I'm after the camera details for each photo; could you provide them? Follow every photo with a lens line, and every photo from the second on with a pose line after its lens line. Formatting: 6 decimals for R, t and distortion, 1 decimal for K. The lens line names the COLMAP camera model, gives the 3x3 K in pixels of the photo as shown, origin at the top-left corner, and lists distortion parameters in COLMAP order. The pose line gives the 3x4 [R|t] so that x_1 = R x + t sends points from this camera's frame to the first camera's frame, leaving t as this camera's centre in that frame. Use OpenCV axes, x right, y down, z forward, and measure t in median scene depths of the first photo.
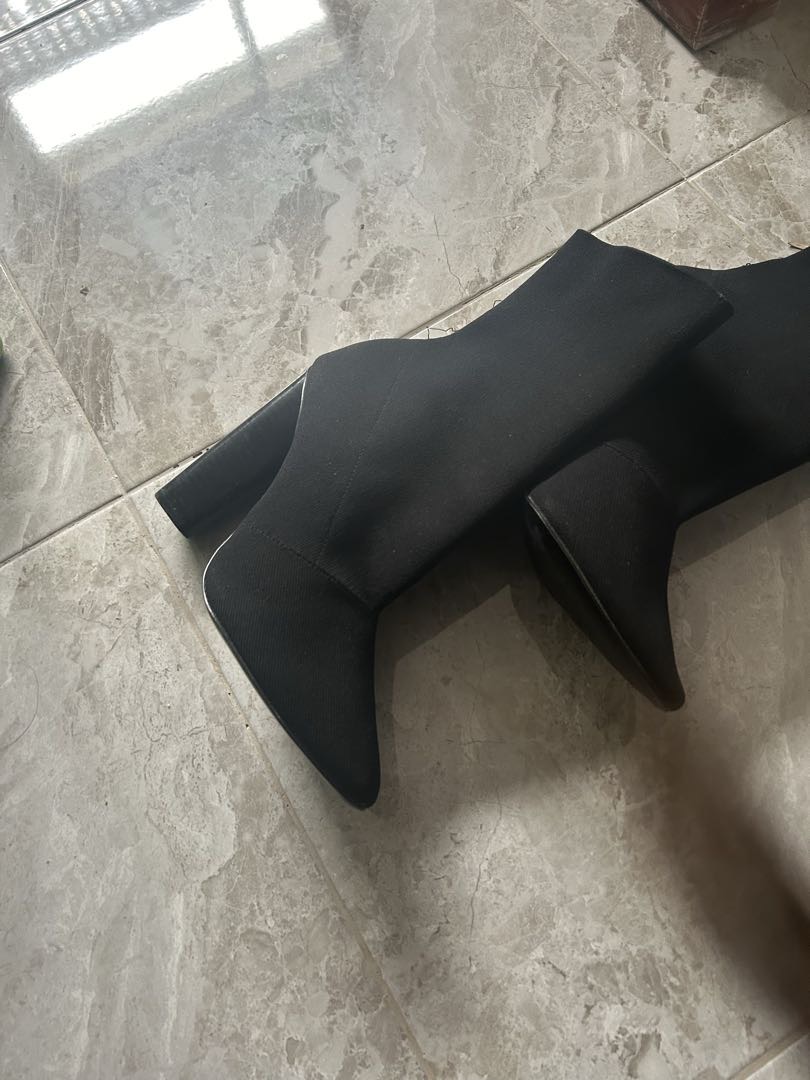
lens RADIAL K [[823.5, 0, 407.8], [0, 823.5, 540.1], [0, 0, 1]] dist [0.025102, -0.037755]
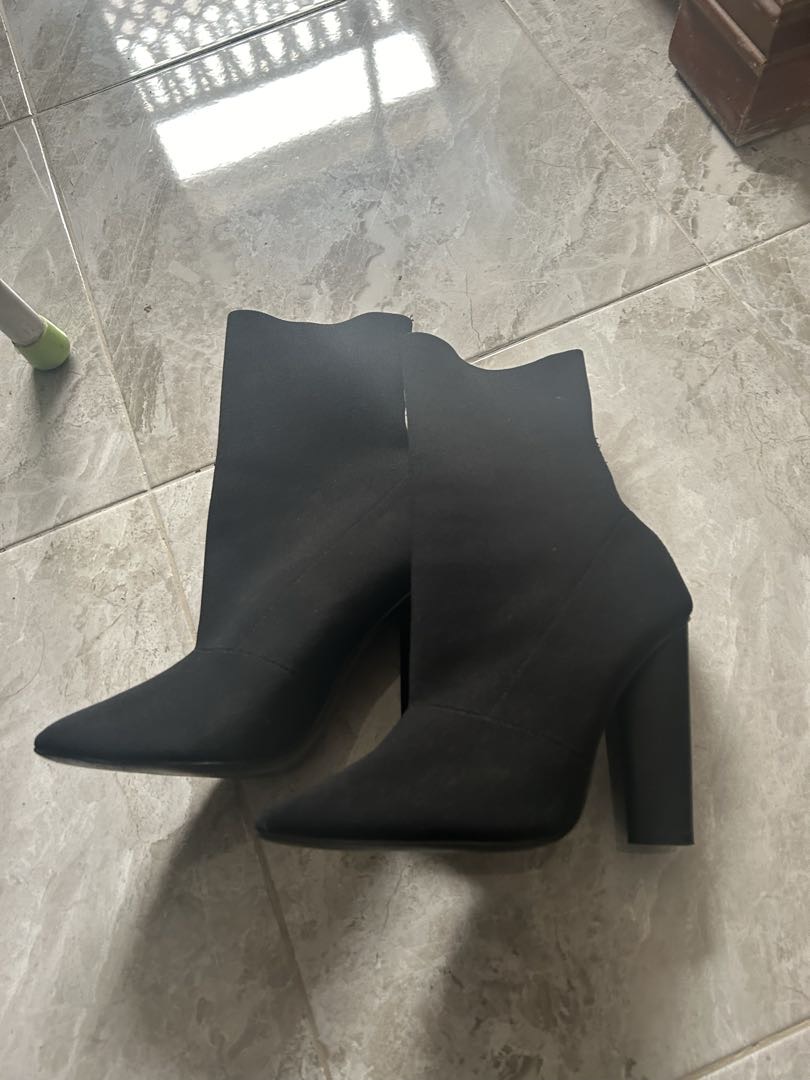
lens RADIAL K [[823.5, 0, 399.8], [0, 823.5, 540.1], [0, 0, 1]] dist [0.025102, -0.037755]
pose [[0.986334, 0.131434, -0.099349, 0.103028], [-0.136706, 0.989437, -0.048227, 0.017517], [0.091961, 0.061149, 0.993883, -0.066682]]
